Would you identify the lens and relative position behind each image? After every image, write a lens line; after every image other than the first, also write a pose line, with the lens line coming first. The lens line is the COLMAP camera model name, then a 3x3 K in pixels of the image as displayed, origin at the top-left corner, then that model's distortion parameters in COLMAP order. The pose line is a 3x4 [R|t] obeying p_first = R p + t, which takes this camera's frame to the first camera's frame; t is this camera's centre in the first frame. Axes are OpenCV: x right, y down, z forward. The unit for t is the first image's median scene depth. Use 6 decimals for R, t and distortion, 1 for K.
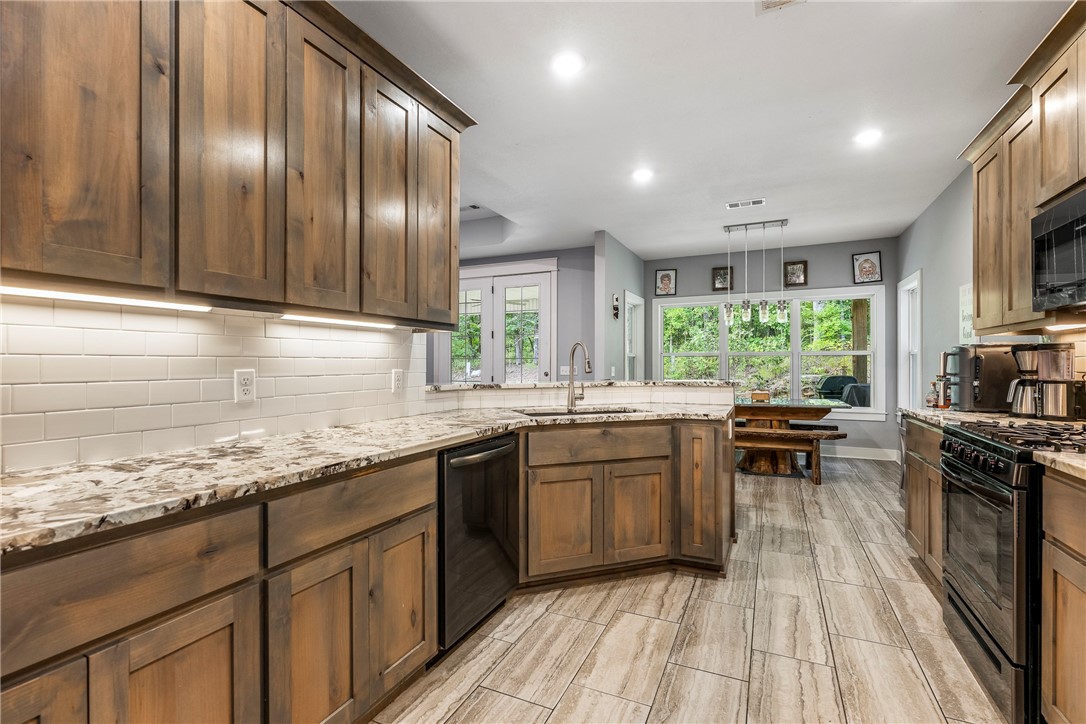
lens RADIAL K [[499.7, 0, 540.7], [0, 499.7, 365.7], [0, 0, 1]] dist [-0.001534, -0.000388]
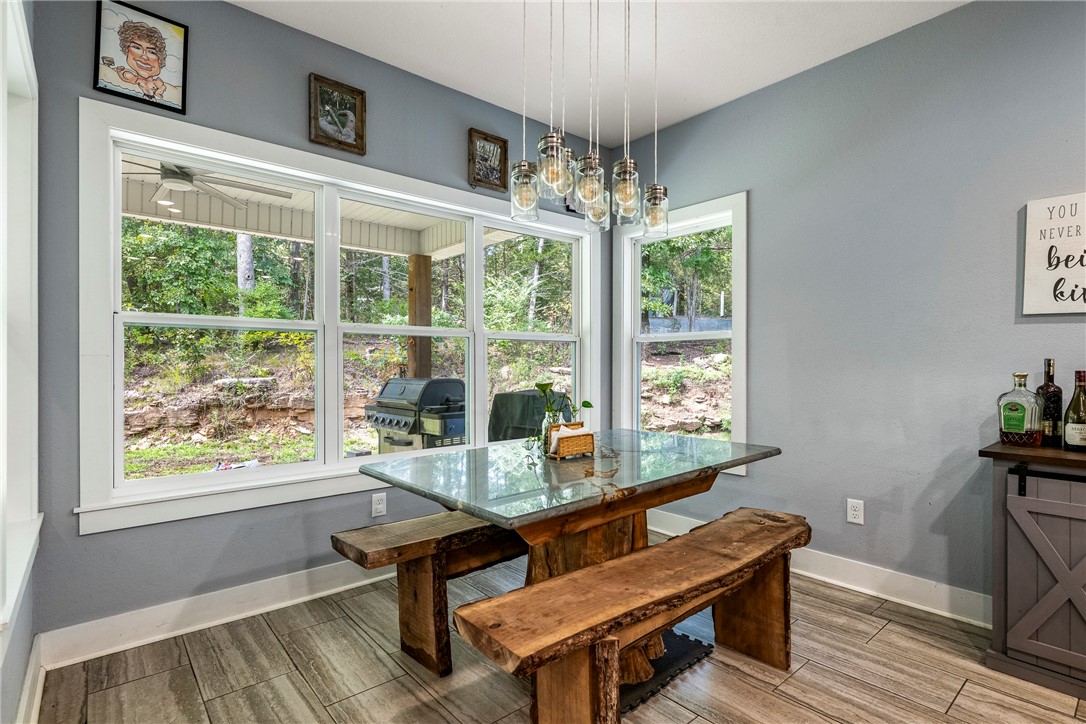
lens RADIAL K [[533.0, 0, 542.7], [0, 533.0, 365.9], [0, 0, 1]] dist [-0.001658, -0.000200]
pose [[0.413149, 0.001971, 0.910661, 0.180830], [0.000010, 0.999998, -0.002169, 0.016654], [-0.910663, 0.000905, 0.413148, 1.678693]]
